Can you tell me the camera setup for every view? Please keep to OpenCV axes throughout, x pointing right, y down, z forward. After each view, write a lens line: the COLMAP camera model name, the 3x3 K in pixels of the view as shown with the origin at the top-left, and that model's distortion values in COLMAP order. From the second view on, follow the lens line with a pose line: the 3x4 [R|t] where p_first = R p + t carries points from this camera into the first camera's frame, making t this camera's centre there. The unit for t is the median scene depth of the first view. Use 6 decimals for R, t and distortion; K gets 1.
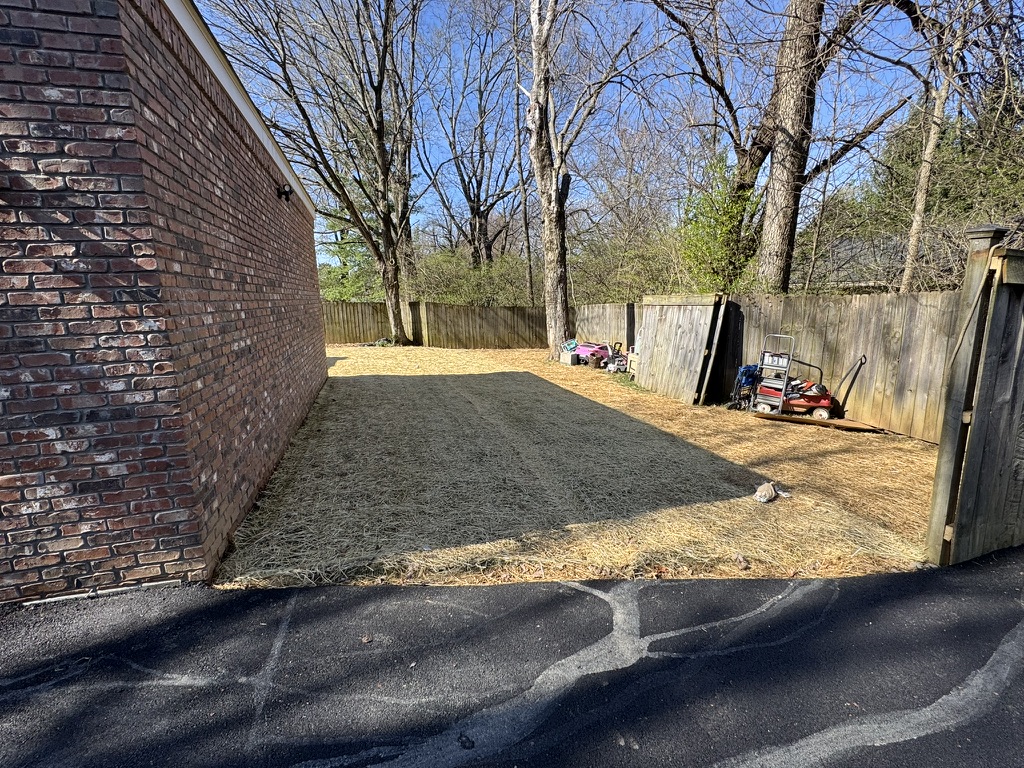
lens RADIAL K [[478.0, 0, 511.4], [0, 478.0, 384.4], [0, 0, 1]] dist [-0.002799, -0.000148]
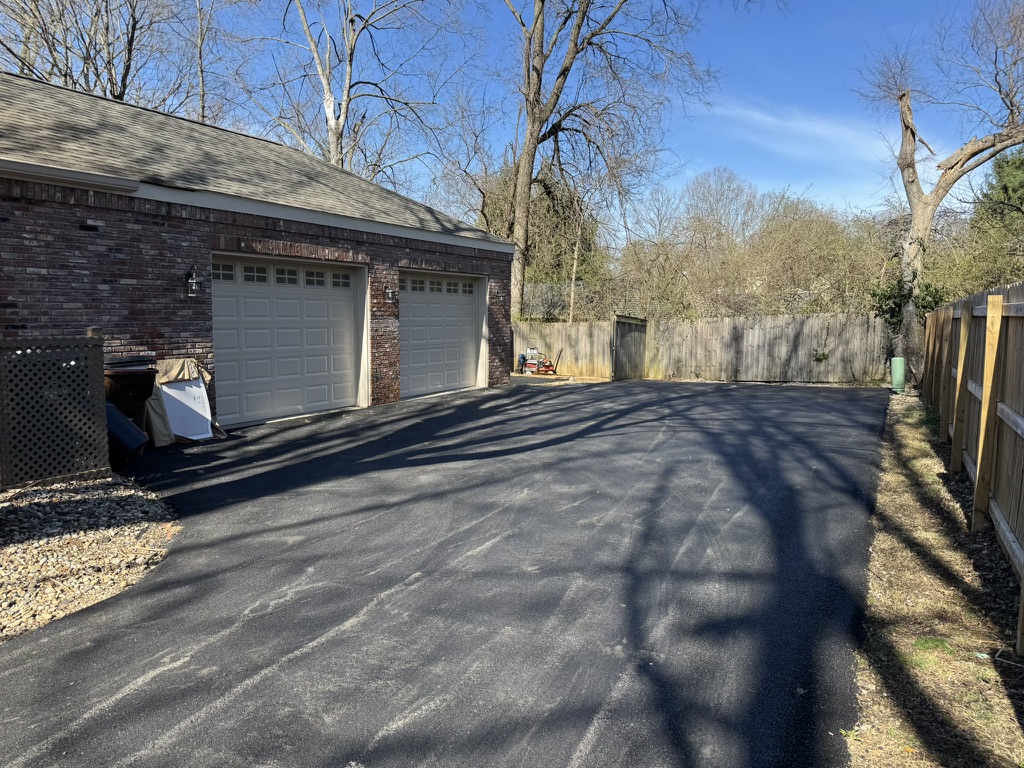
lens RADIAL K [[717.2, 0, 518.1], [0, 717.2, 387.6], [0, 0, 1]] dist [0.063366, -0.067905]
pose [[0.714695, -0.042445, 0.698147, -1.835260], [0.106010, 0.993199, -0.048140, 0.273845], [-0.691356, 0.108416, 0.714334, -1.323366]]
